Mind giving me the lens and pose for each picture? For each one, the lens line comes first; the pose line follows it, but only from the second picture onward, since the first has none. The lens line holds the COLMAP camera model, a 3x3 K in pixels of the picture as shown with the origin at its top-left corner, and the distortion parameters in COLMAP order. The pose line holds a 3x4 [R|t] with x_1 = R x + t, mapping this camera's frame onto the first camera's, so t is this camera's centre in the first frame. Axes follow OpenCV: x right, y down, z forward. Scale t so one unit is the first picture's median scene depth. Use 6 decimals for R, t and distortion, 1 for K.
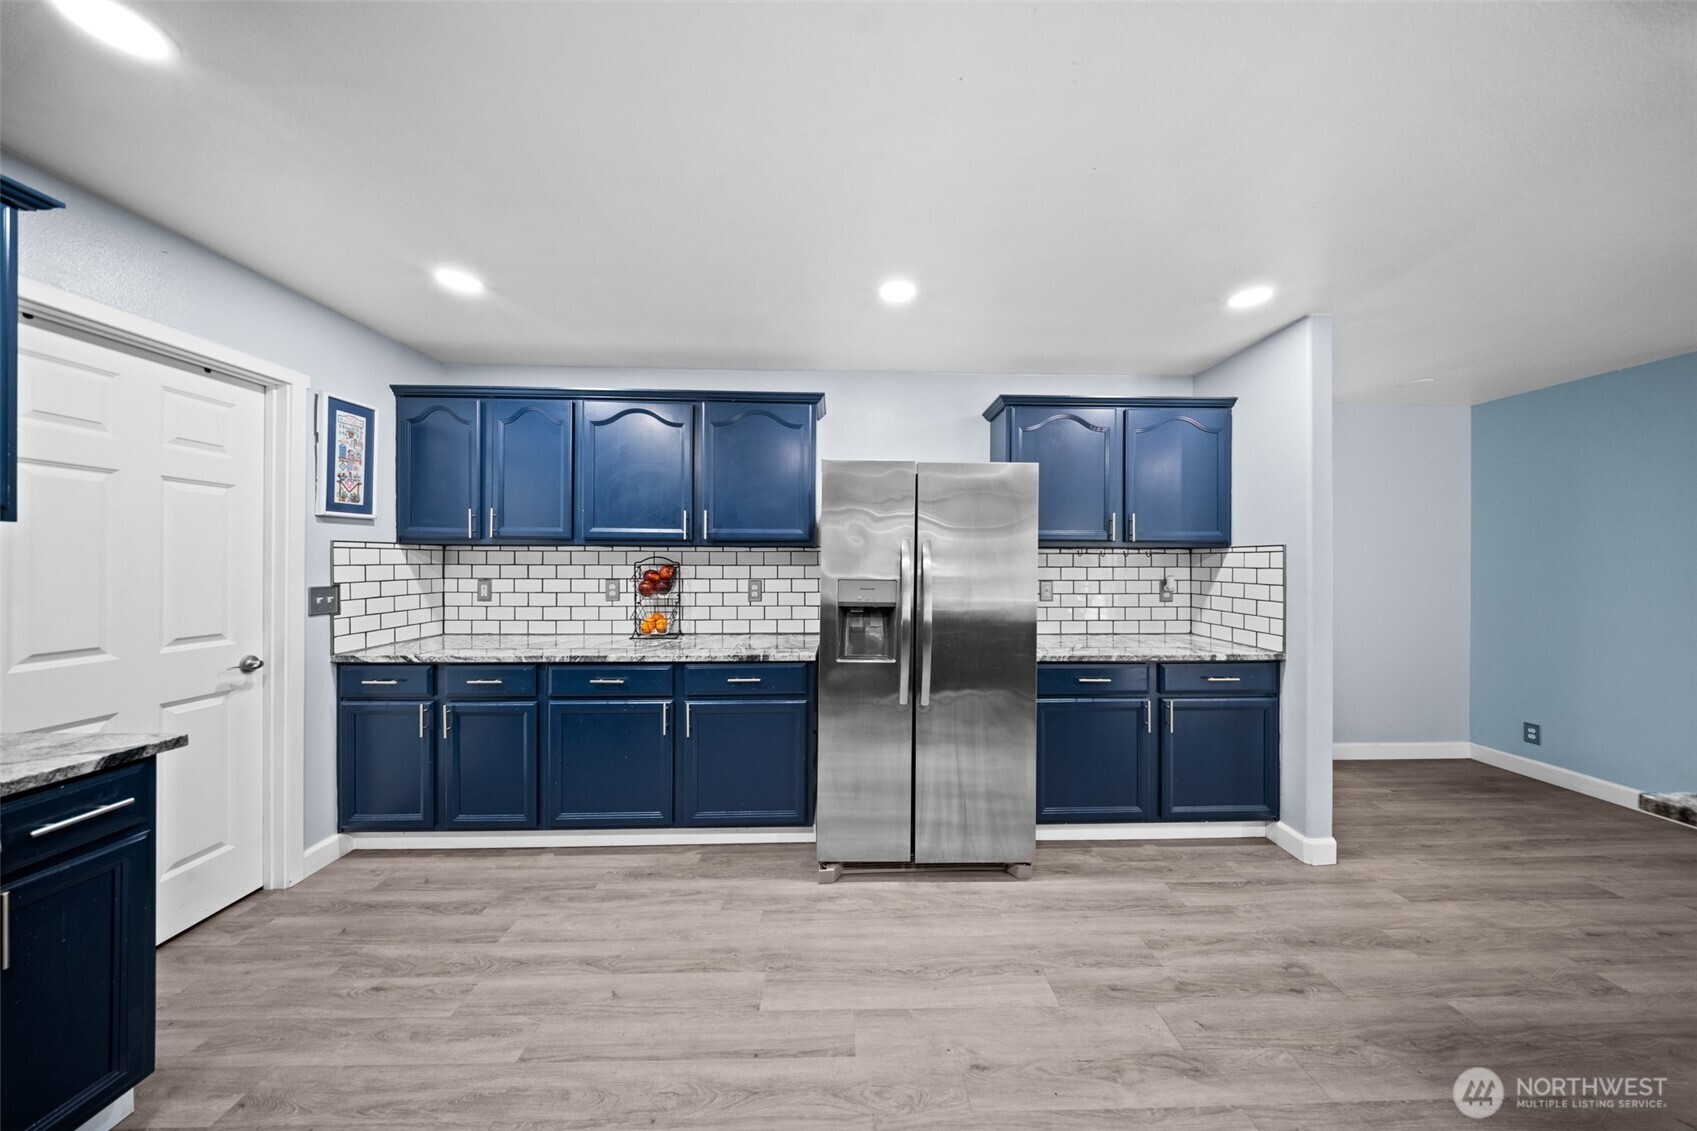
lens RADIAL K [[511.1, 0, 851.8], [0, 511.1, 560.5], [0, 0, 1]] dist [-0.003100, -0.000178]
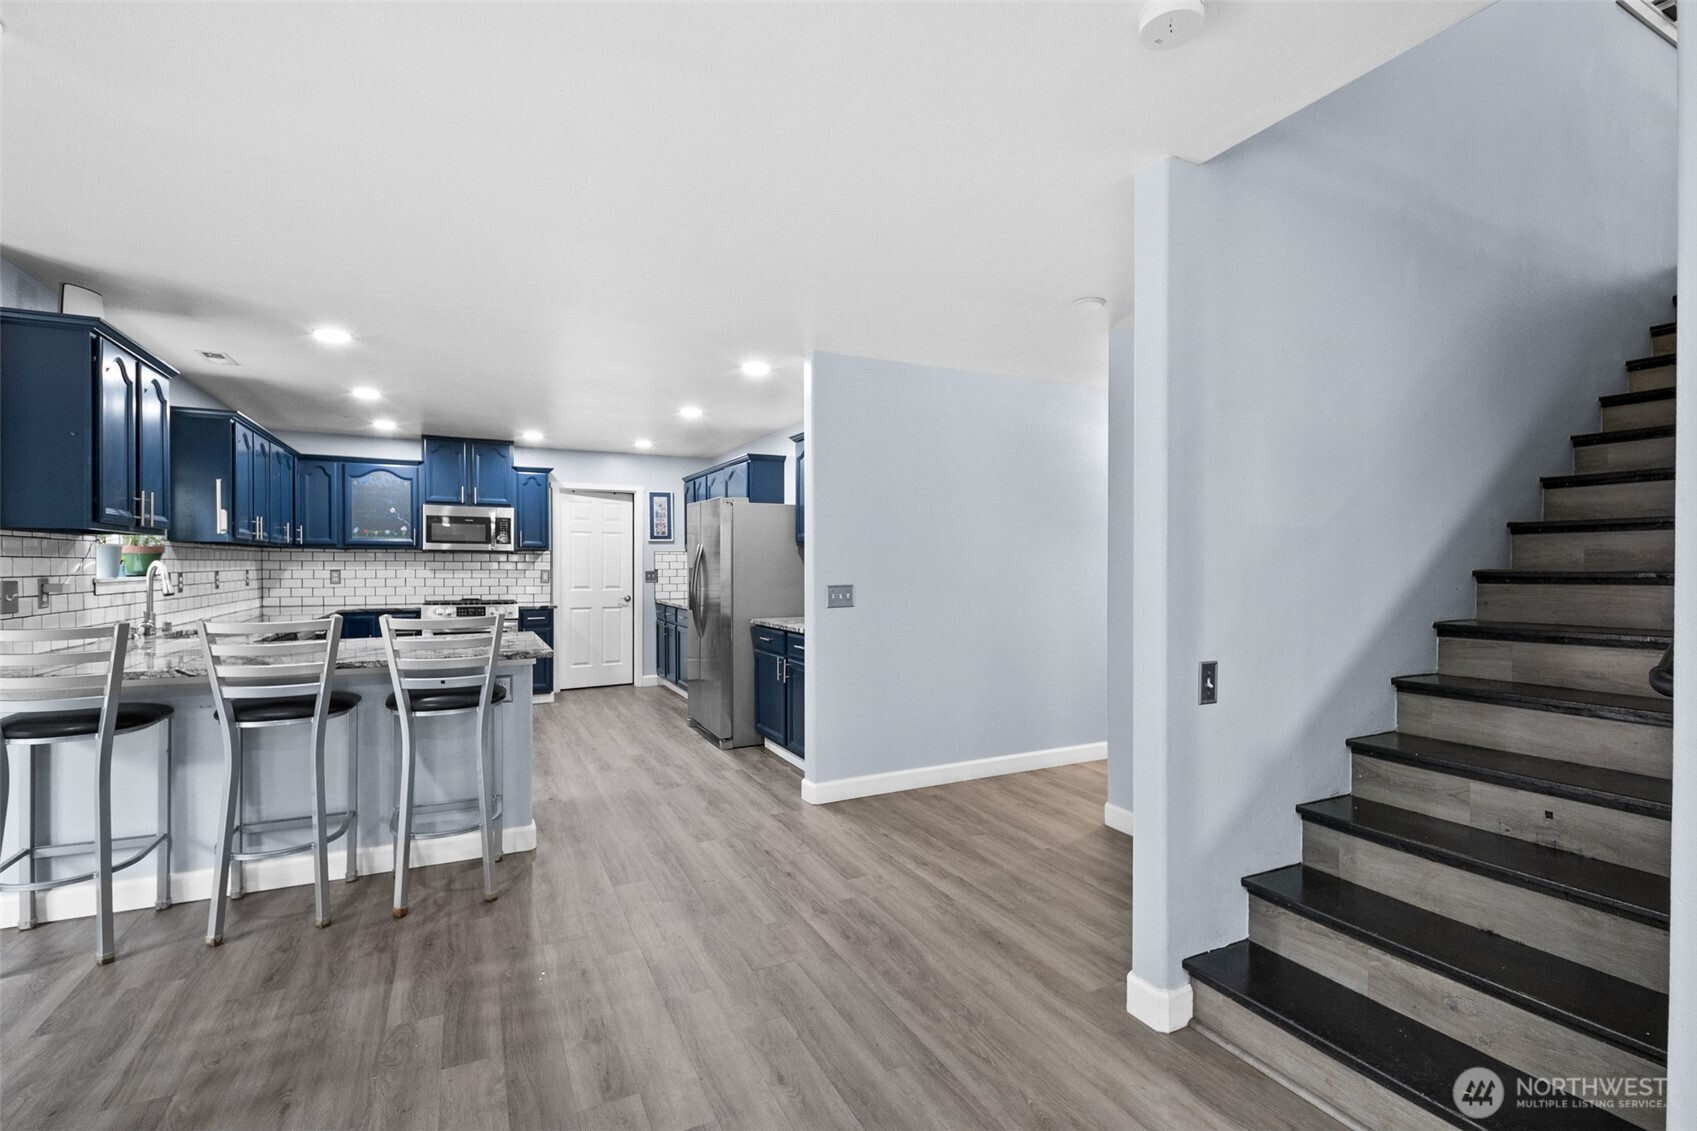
lens RADIAL K [[763.0, 0, 847.6], [0, 763.0, 564.5], [0, 0, 1]] dist [0.004497, -0.002308]
pose [[0.419987, -0.002927, -0.907525, 2.645431], [0.003636, 0.999992, -0.001542, 0.031209], [0.907523, -0.002652, 0.419995, 0.321725]]
